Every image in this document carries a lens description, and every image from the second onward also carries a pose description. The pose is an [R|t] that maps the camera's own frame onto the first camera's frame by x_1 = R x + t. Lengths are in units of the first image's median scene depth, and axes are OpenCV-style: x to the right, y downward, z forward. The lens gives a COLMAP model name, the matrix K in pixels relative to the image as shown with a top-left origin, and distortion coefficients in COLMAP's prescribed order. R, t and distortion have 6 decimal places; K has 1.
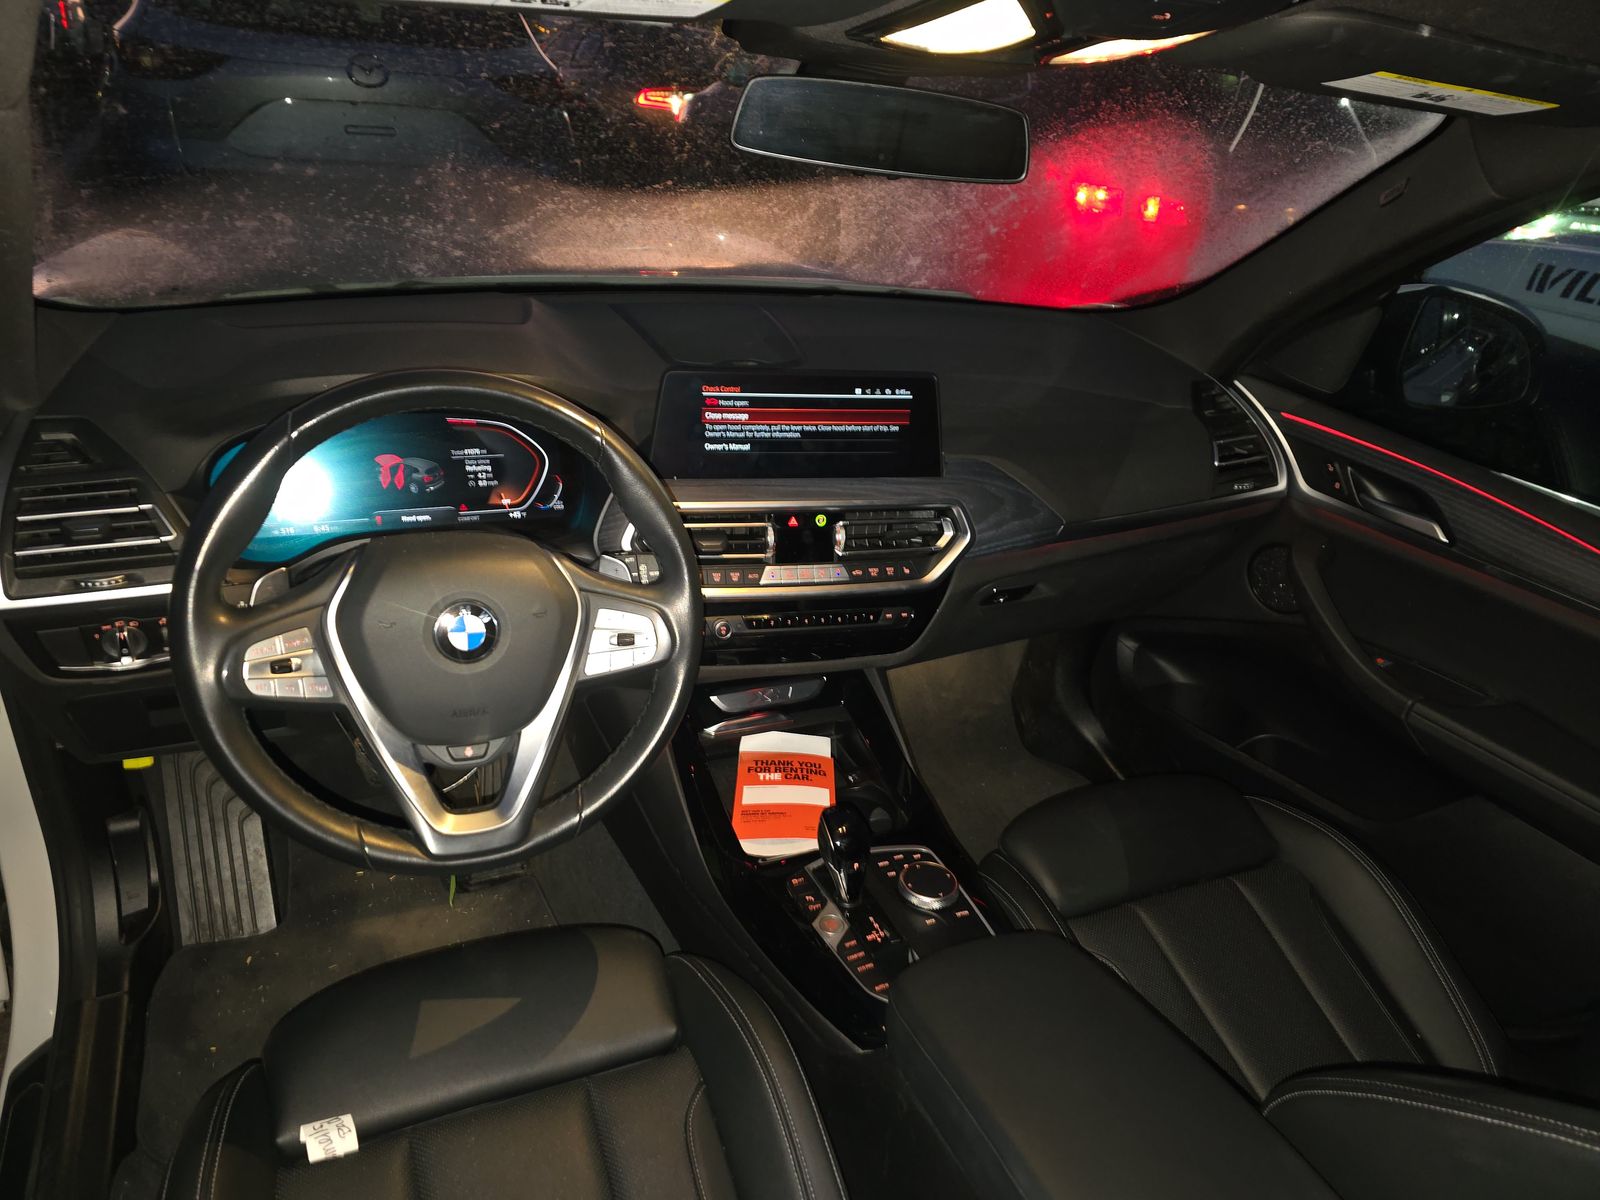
lens RADIAL K [[1087.2, 0, 800.0], [0, 1087.2, 600.0], [0, 0, 1]] dist [0.041183, -0.087214]
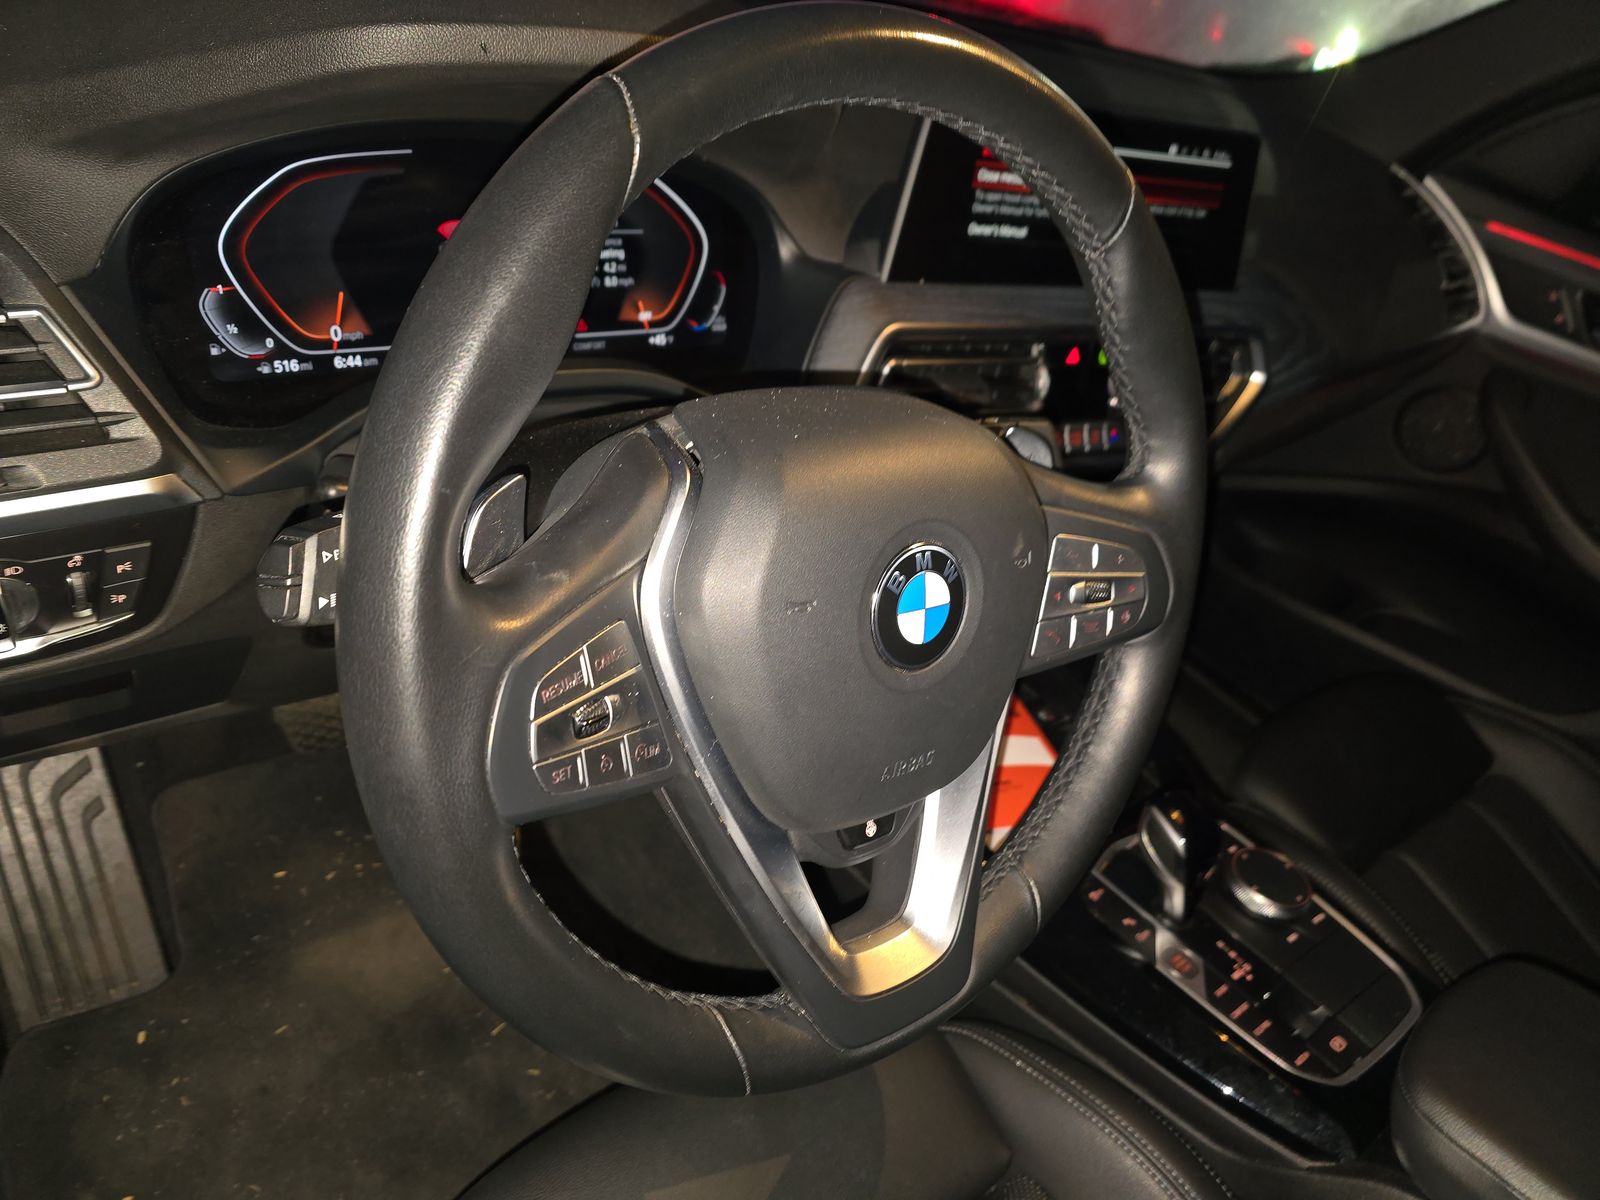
lens RADIAL K [[1087.2, 0, 800.0], [0, 1087.2, 600.0], [0, 0, 1]] dist [0.041183, -0.087214]
pose [[0.970119, -0.042445, 0.238888, -0.331327], [0.004429, 0.987514, 0.157471, -0.032512], [-0.242589, -0.151707, 0.958194, 0.404097]]
